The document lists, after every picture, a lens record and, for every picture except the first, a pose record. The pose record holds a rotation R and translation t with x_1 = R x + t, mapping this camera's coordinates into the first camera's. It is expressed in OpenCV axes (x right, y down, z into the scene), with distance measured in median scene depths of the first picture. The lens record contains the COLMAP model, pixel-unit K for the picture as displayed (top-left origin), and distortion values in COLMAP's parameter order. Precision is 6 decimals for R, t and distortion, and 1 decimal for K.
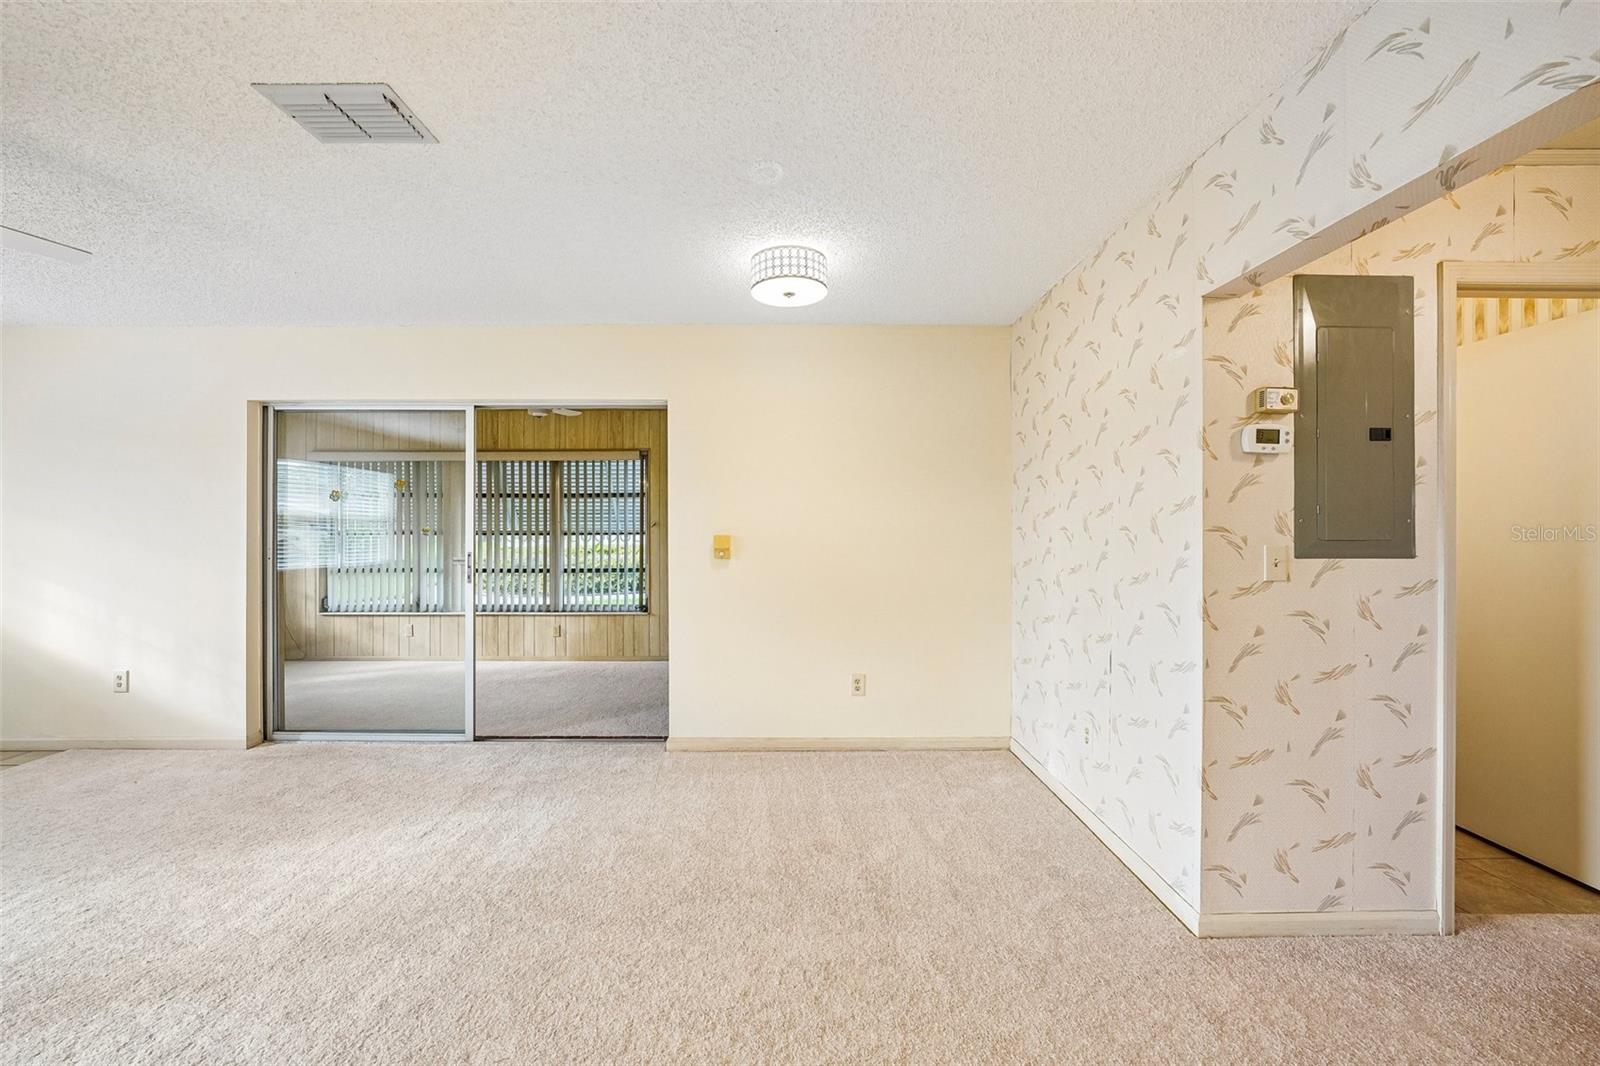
lens RADIAL K [[614.7, 0, 785.6], [0, 614.7, 523.3], [0, 0, 1]] dist [-0.021431, 0.000017]
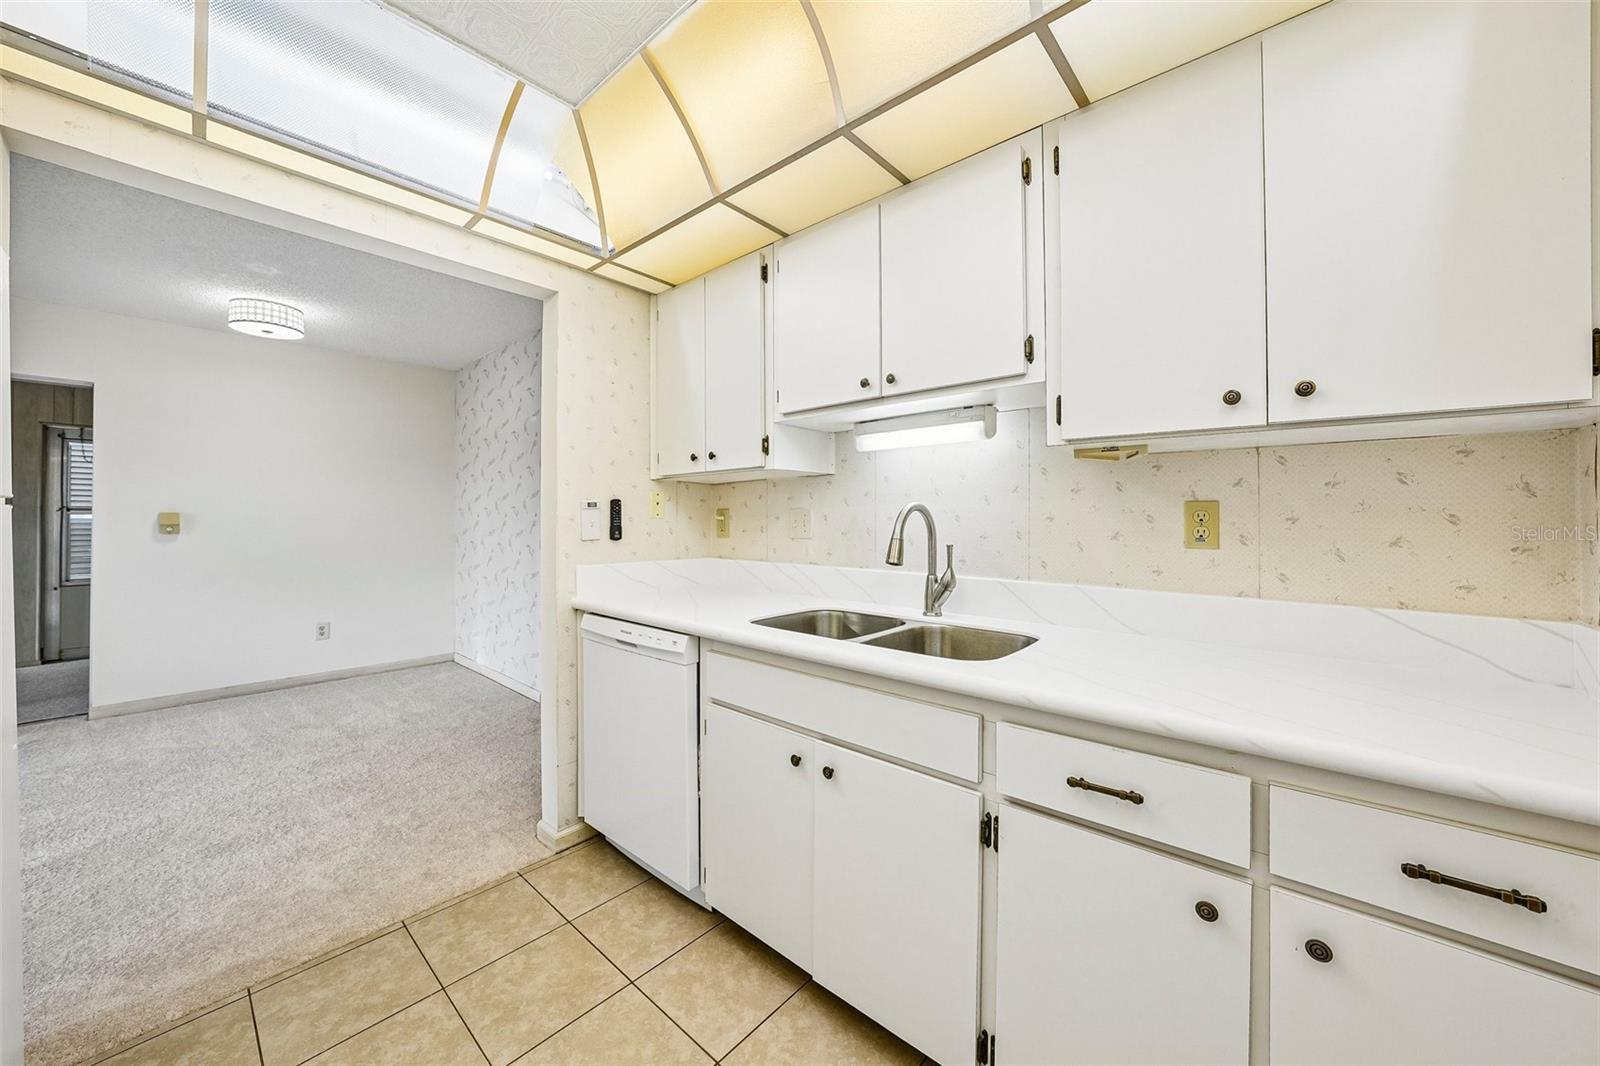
lens RADIAL K [[579.9, 0, 788.2], [0, 579.9, 514.8], [0, 0, 1]] dist [-0.011295, 0.002660]
pose [[0.675623, 0.005255, 0.737228, -0.111591], [-0.003648, 0.999986, -0.003784, 0.023034], [-0.737238, -0.000132, 0.675633, -0.521299]]
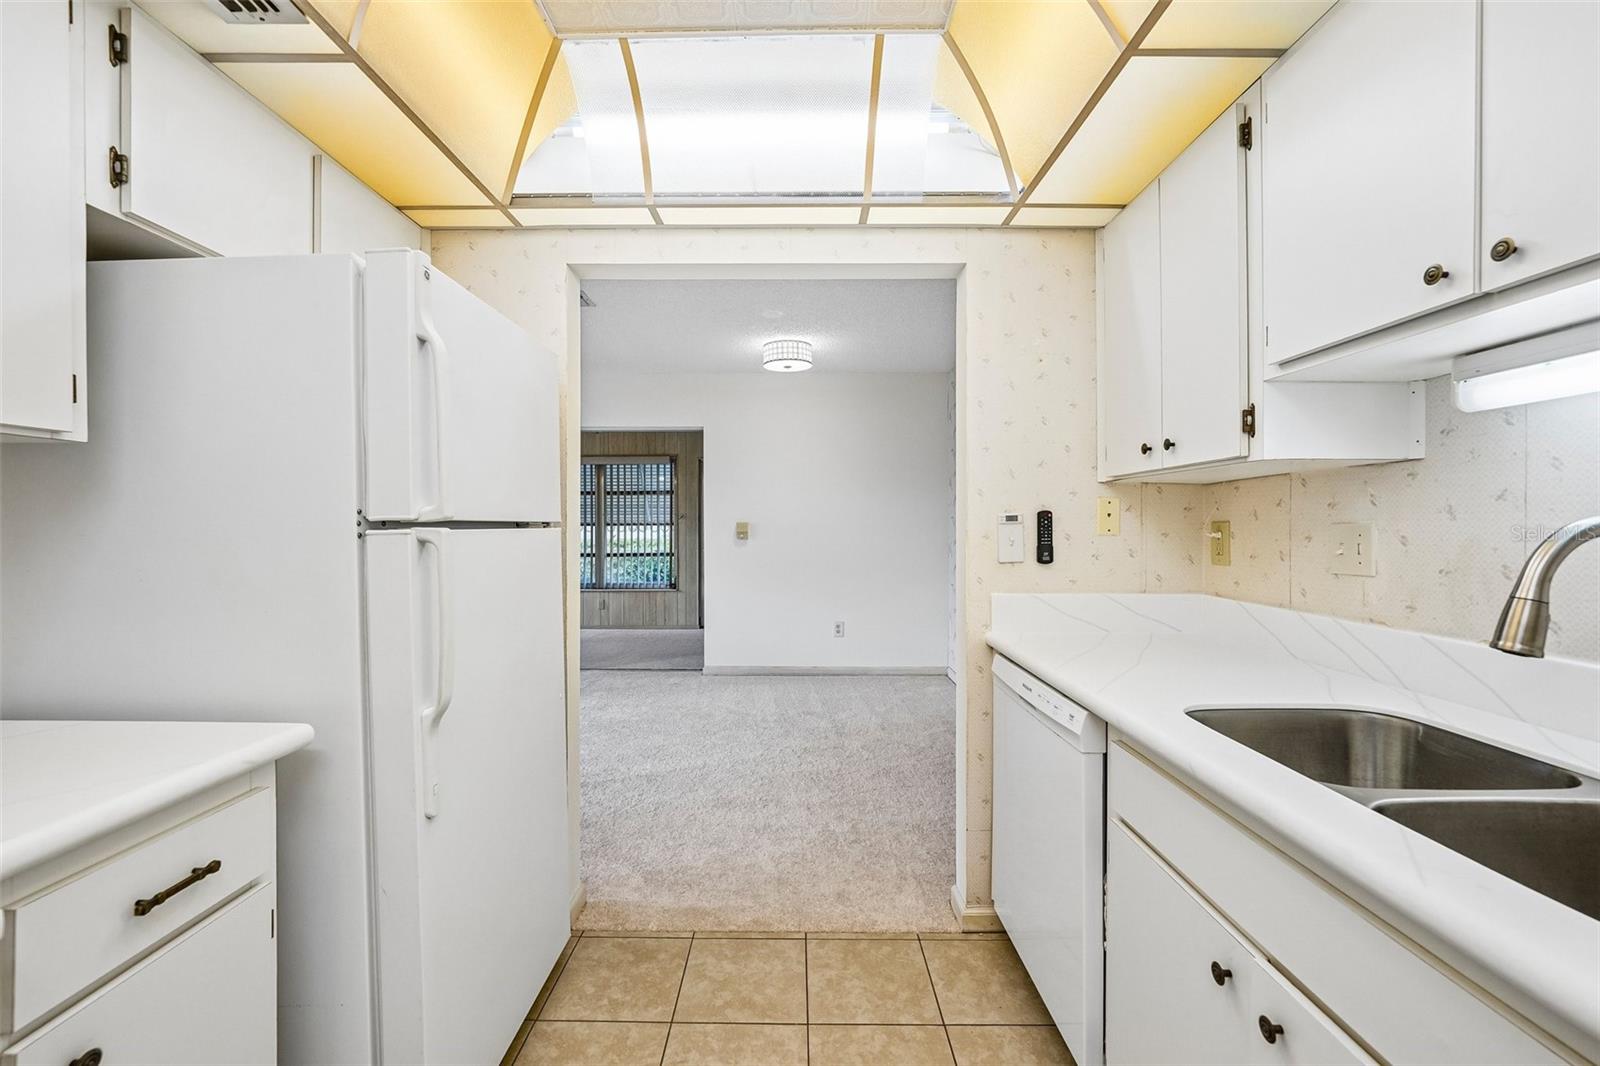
lens RADIAL K [[660.3, 0, 791.9], [0, 660.3, 527.7], [0, 0, 1]] dist [-0.008078, 0.000505]
pose [[0.999982, -0.000194, -0.005945, 0.019638], [0.000270, 0.999919, 0.012746, 0.011568], [0.005942, -0.012748, 0.999901, -0.512618]]
